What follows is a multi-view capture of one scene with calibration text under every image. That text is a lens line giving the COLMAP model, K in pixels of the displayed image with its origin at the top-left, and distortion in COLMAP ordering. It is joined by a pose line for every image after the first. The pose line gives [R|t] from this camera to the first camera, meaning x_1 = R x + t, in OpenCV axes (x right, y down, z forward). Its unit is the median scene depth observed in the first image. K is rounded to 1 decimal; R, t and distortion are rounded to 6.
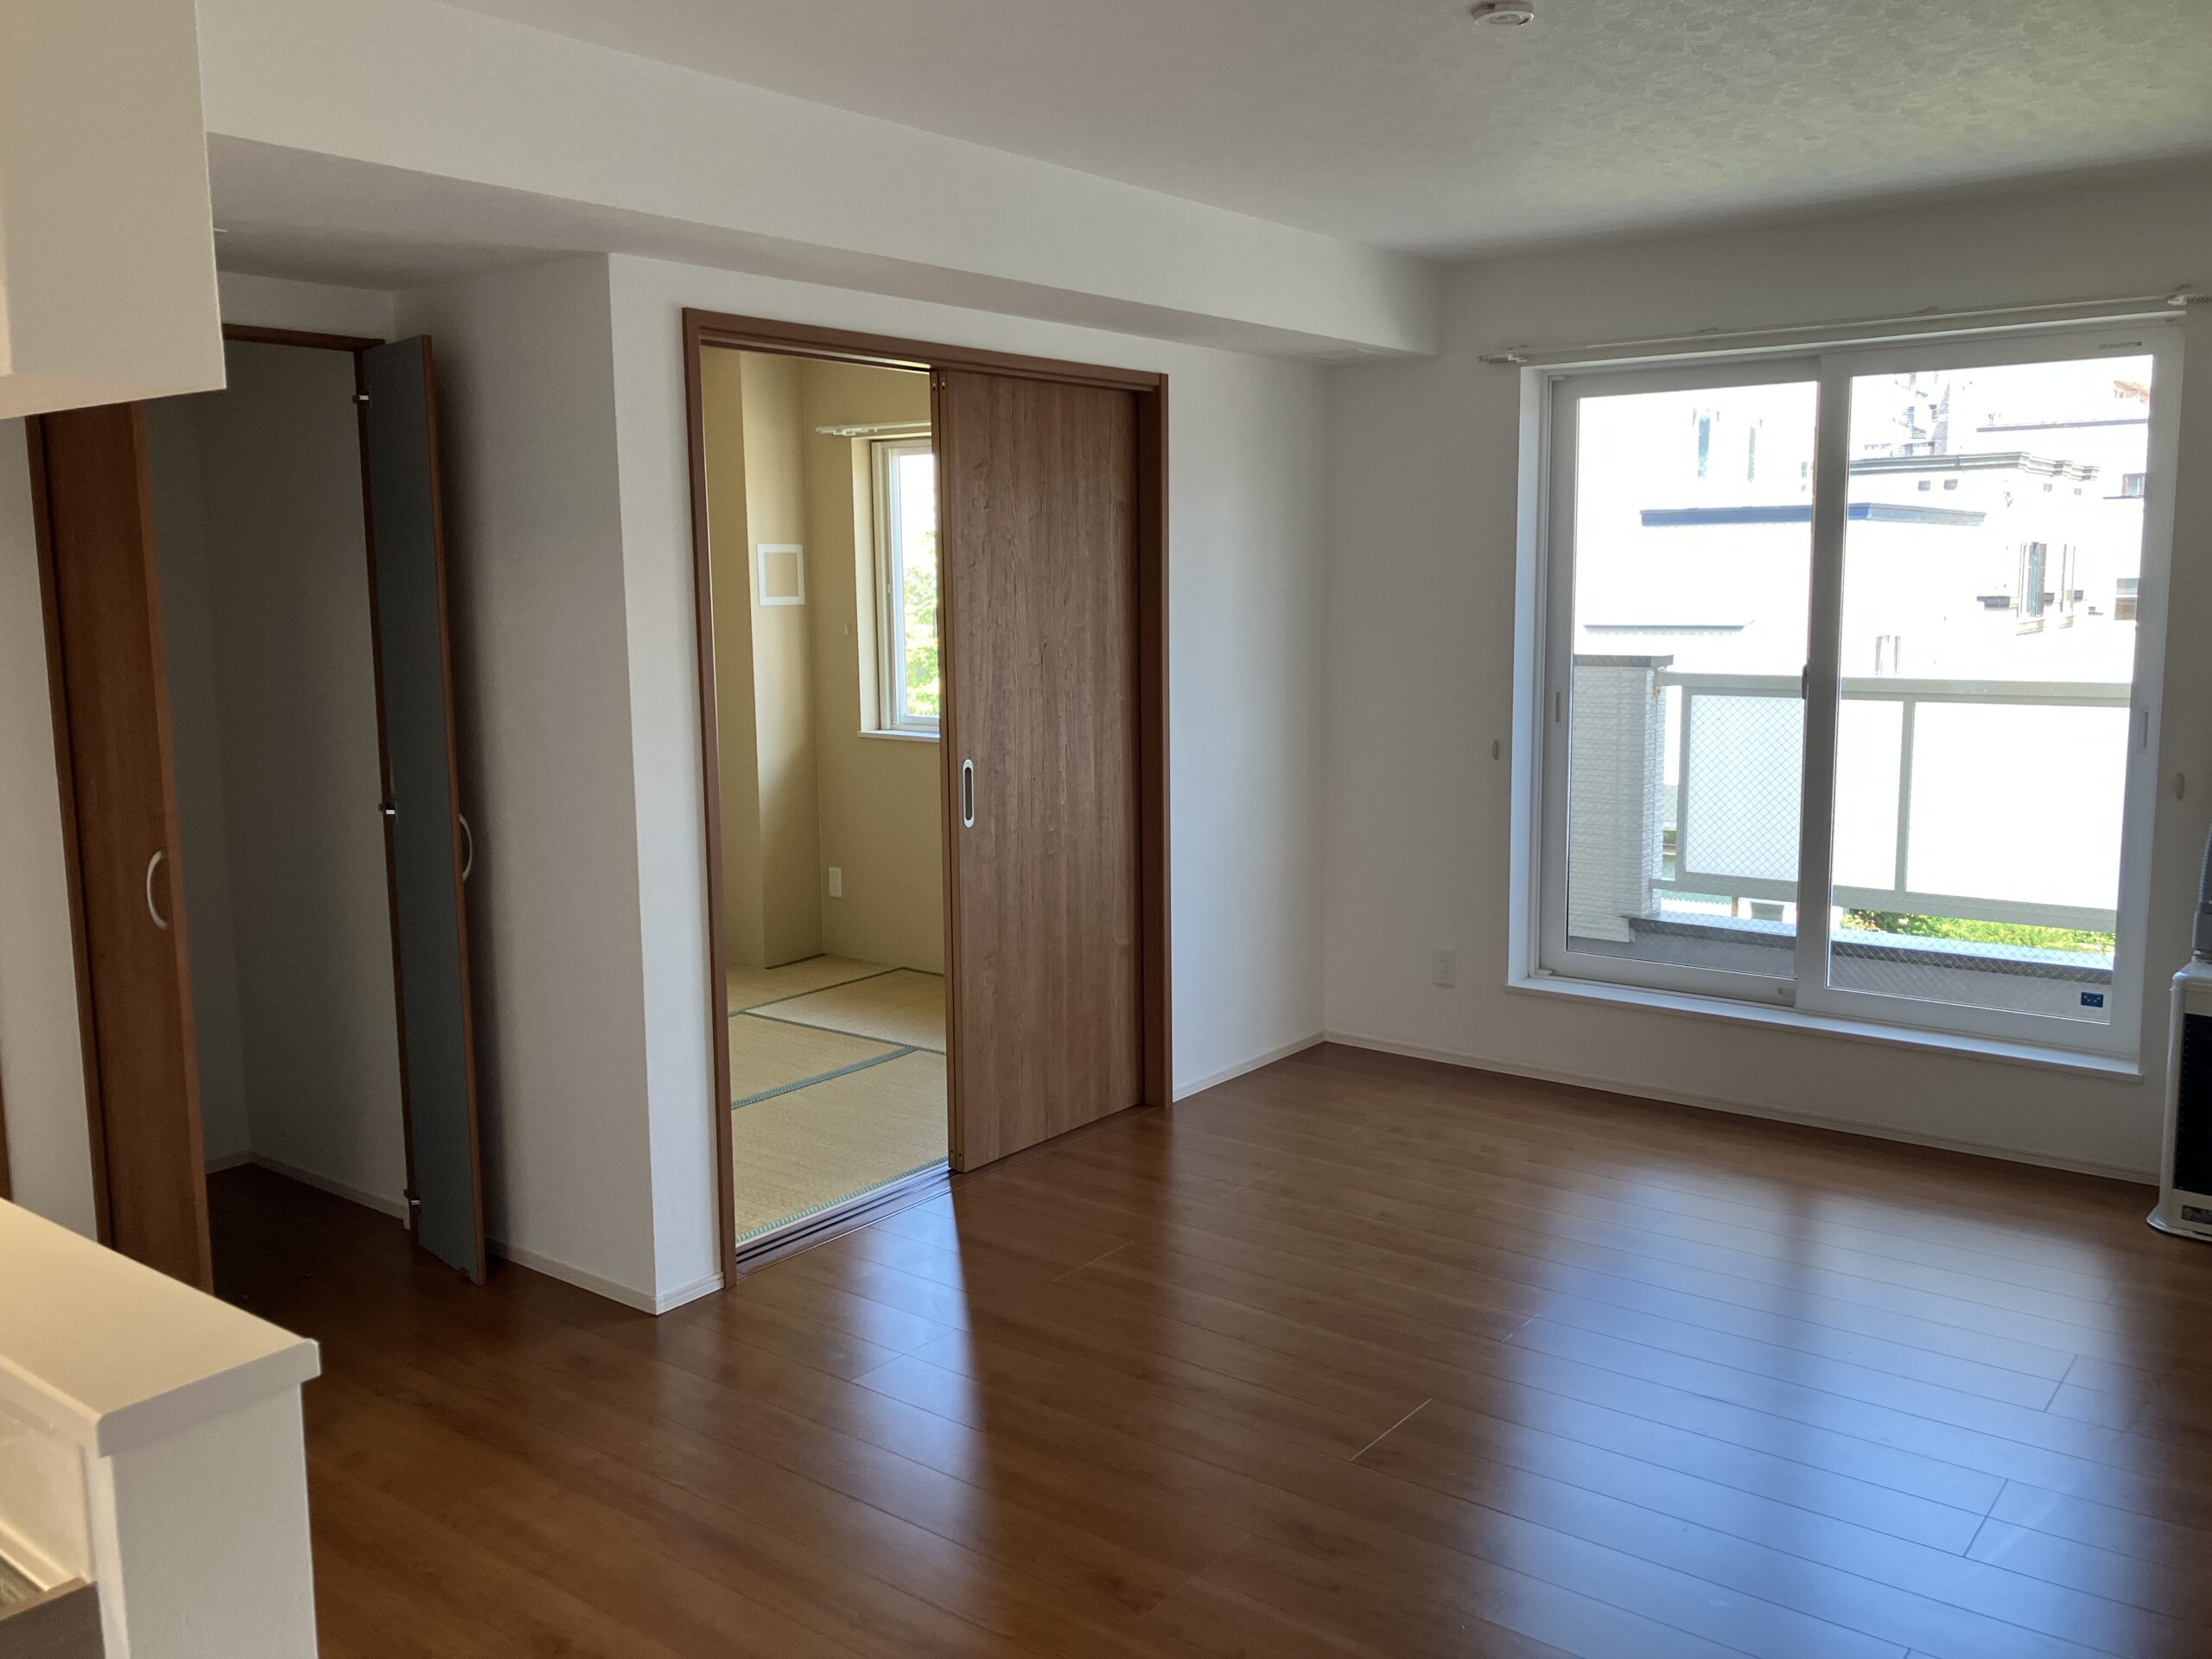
lens RADIAL K [[1817.6, 0, 1168.6], [0, 1817.6, 817.8], [0, 0, 1]] dist [0.013055, -0.014913]
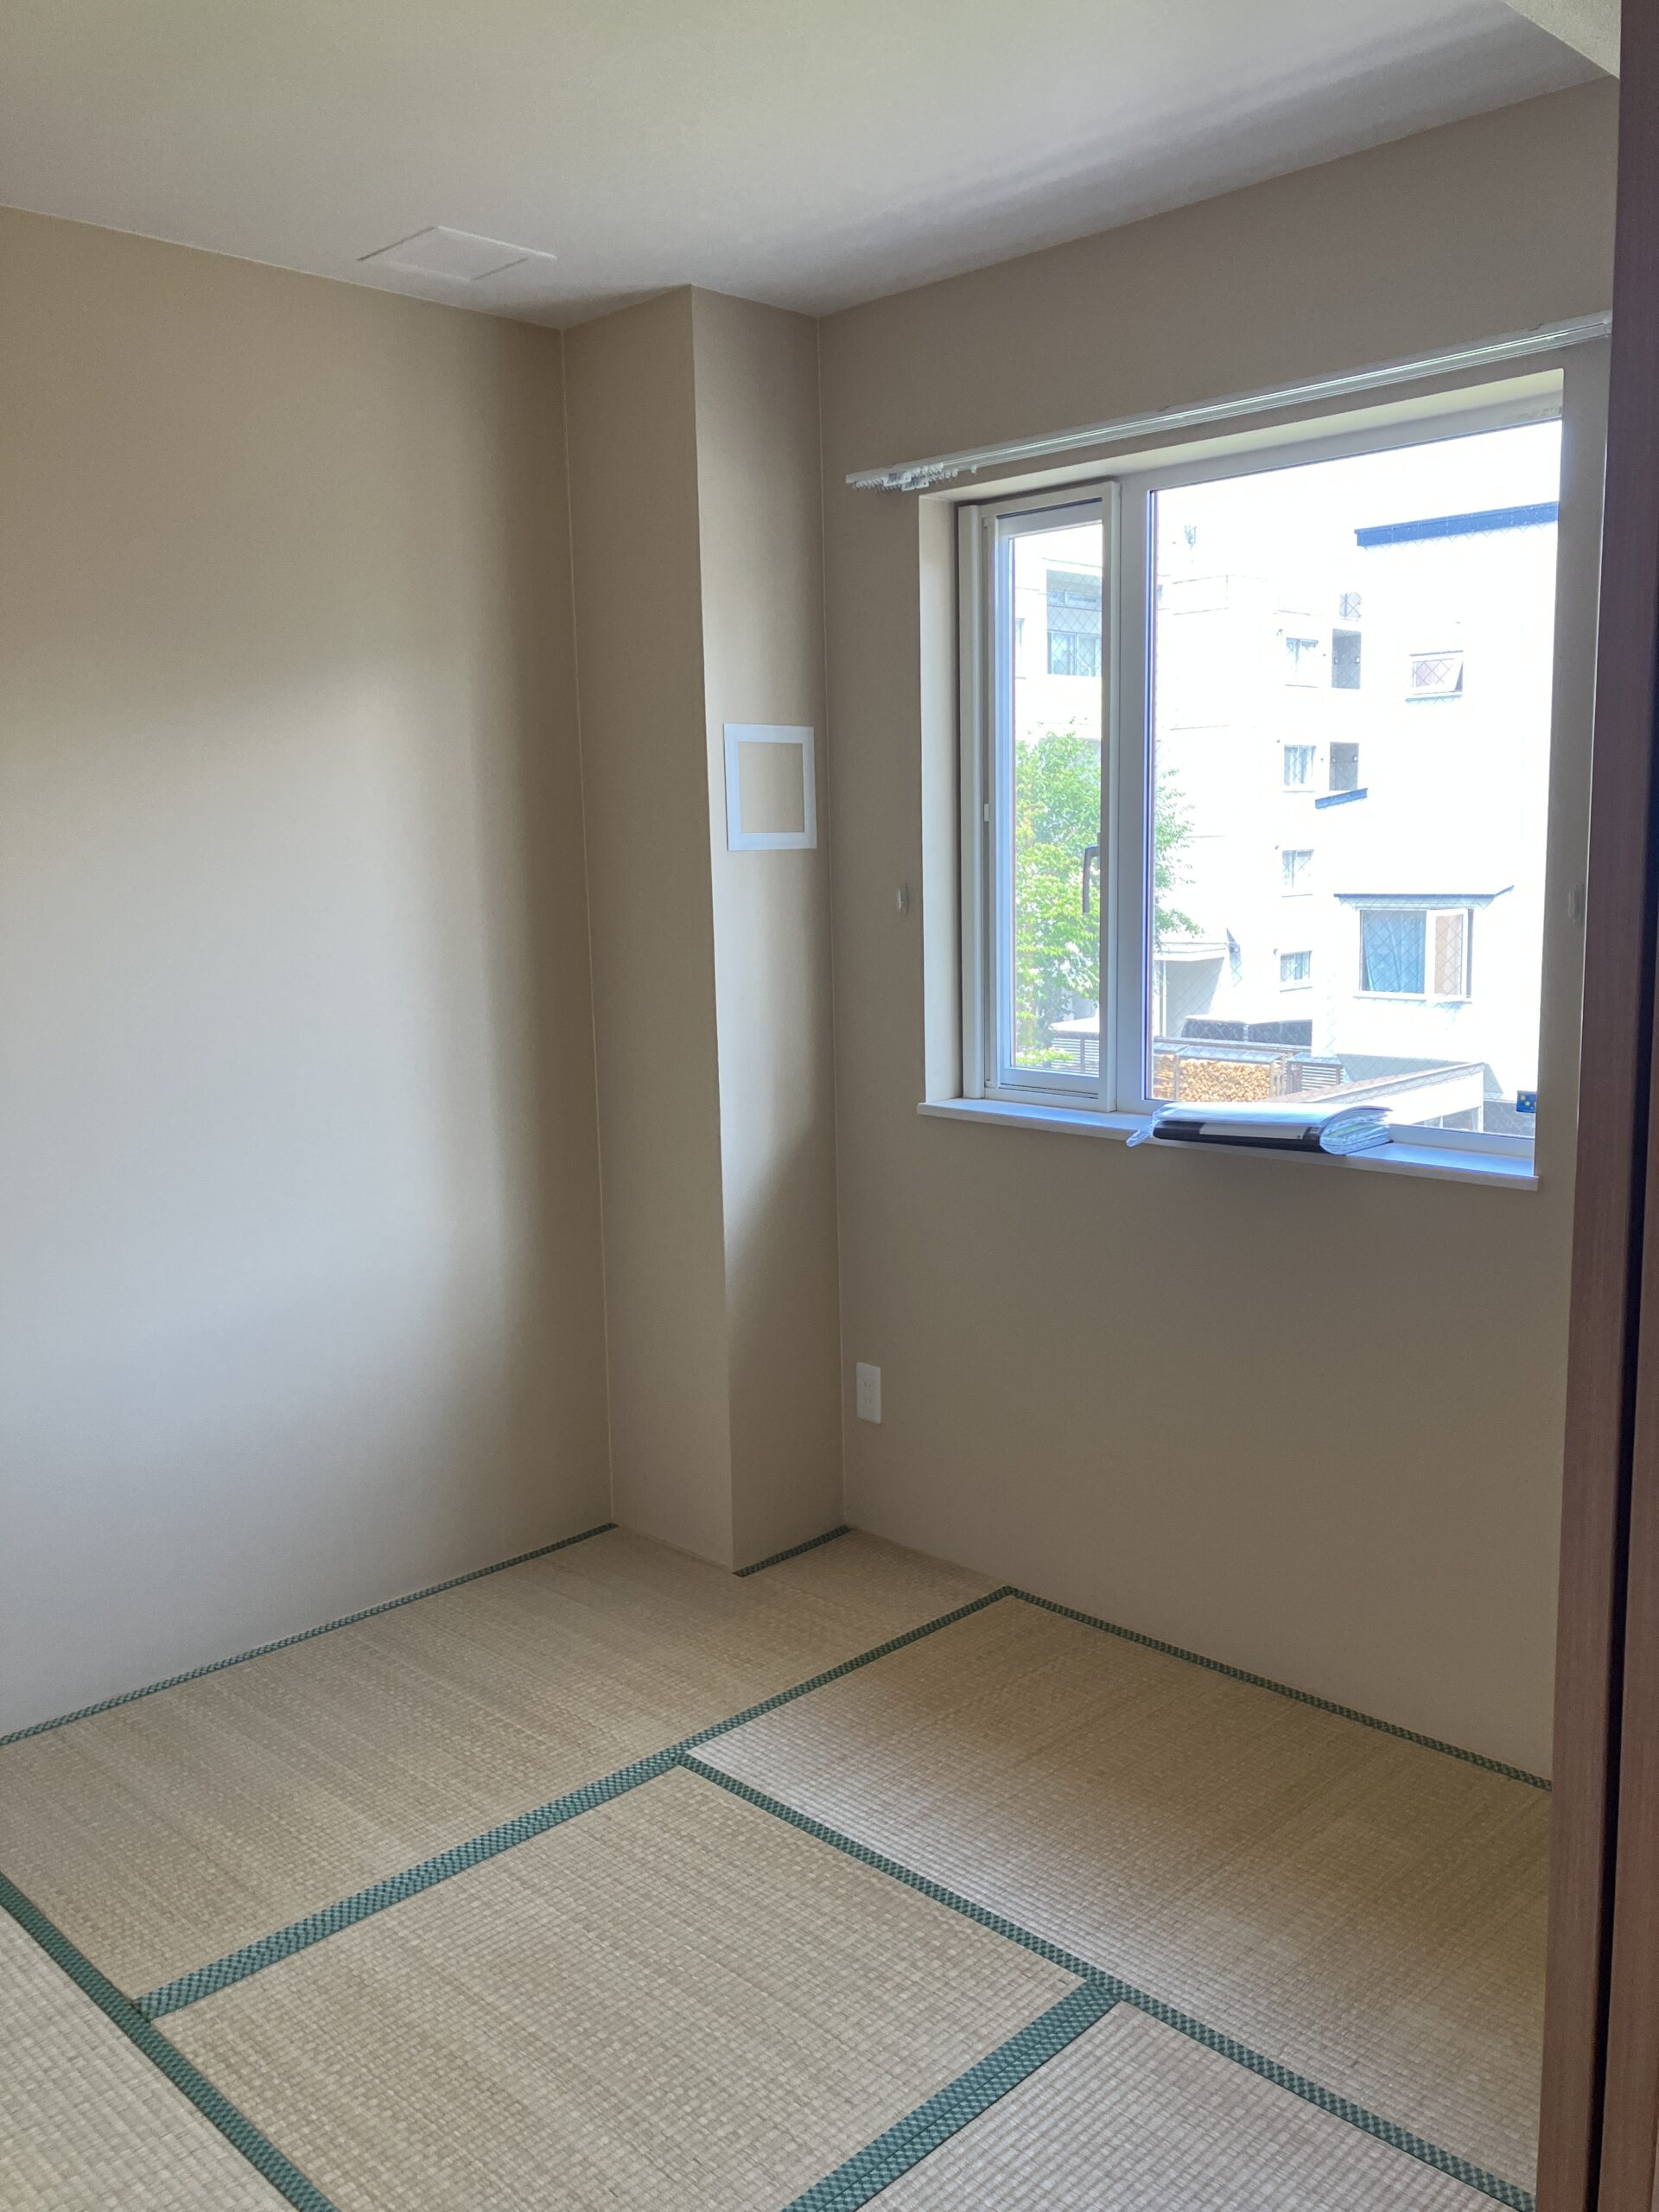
lens RADIAL K [[1817.6, 0, 823.1], [0, 1817.6, 1111.6], [0, 0, 1]] dist [0.013055, -0.014913]
pose [[0.984569, 0.010943, -0.174654, -0.129555], [-0.007849, 0.999800, 0.018398, -0.064209], [0.174820, -0.016743, 0.984458, 0.596339]]
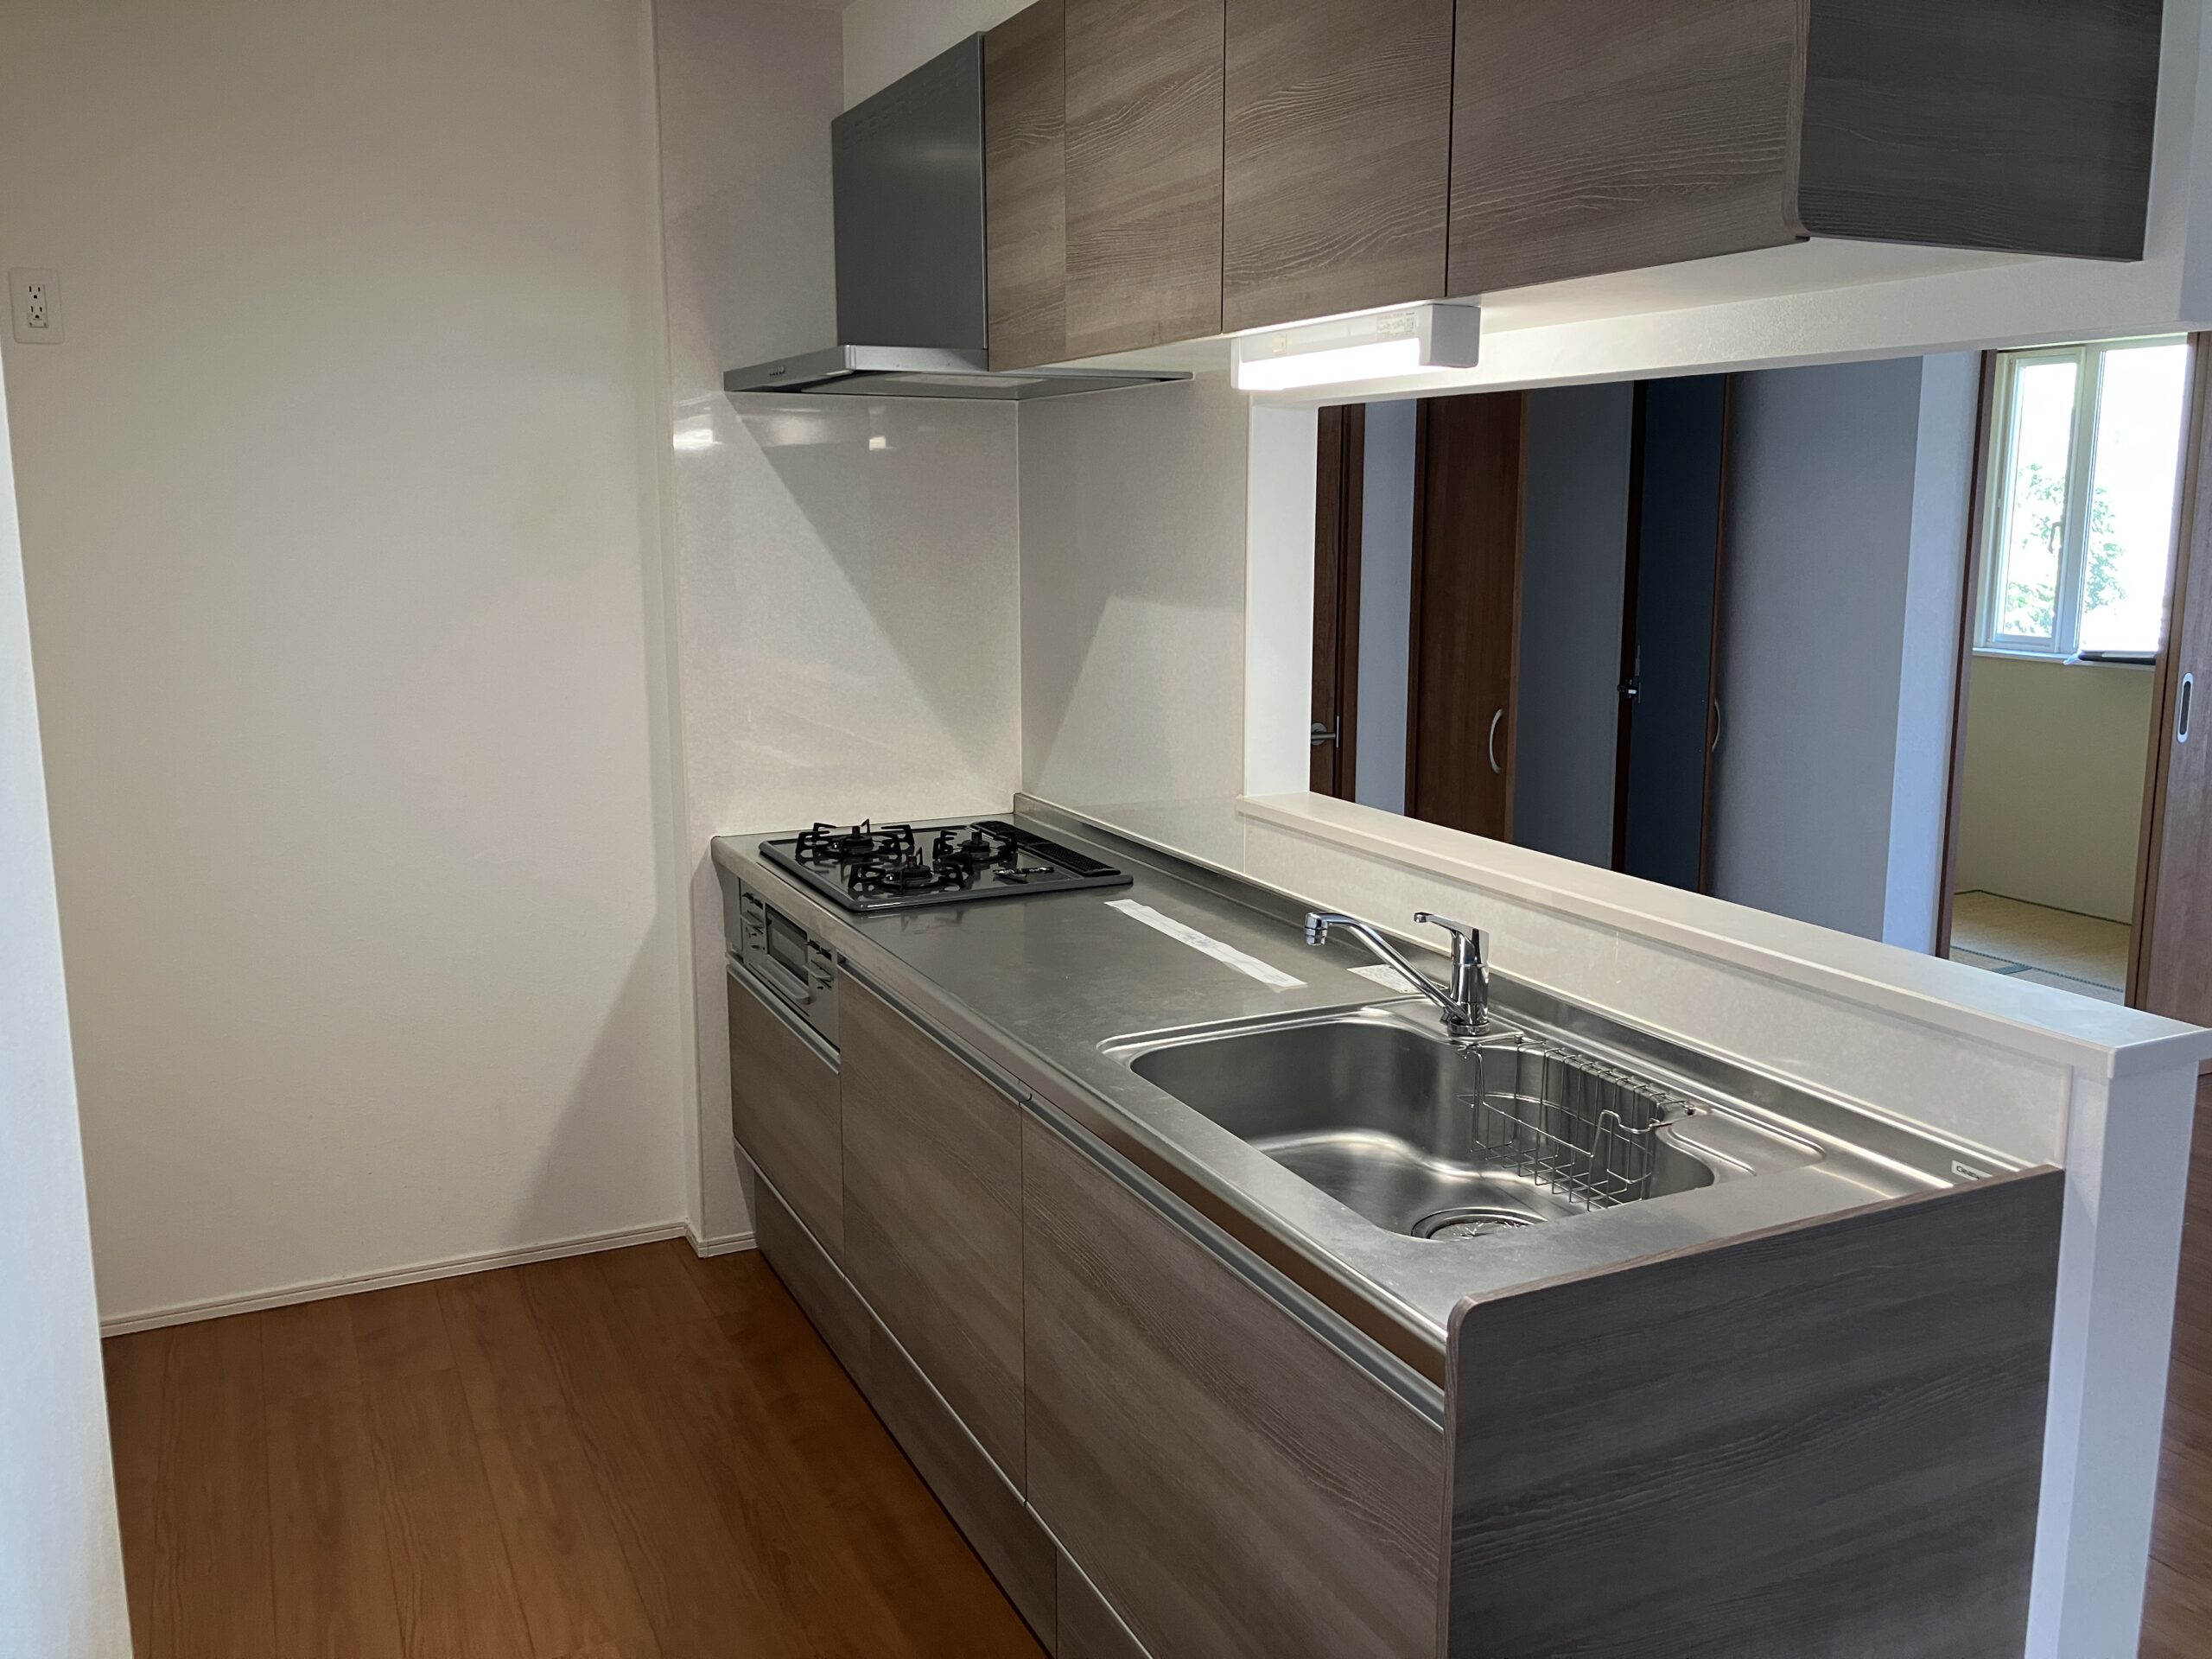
lens RADIAL K [[1817.6, 0, 1092.4], [0, 1817.6, 805.8], [0, 0, 1]] dist [0.013055, -0.014913]
pose [[0.873428, 0.084712, -0.479529, -0.112394], [-0.068433, 0.996333, 0.051364, 0.021939], [0.482122, -0.012047, 0.876021, -0.114394]]
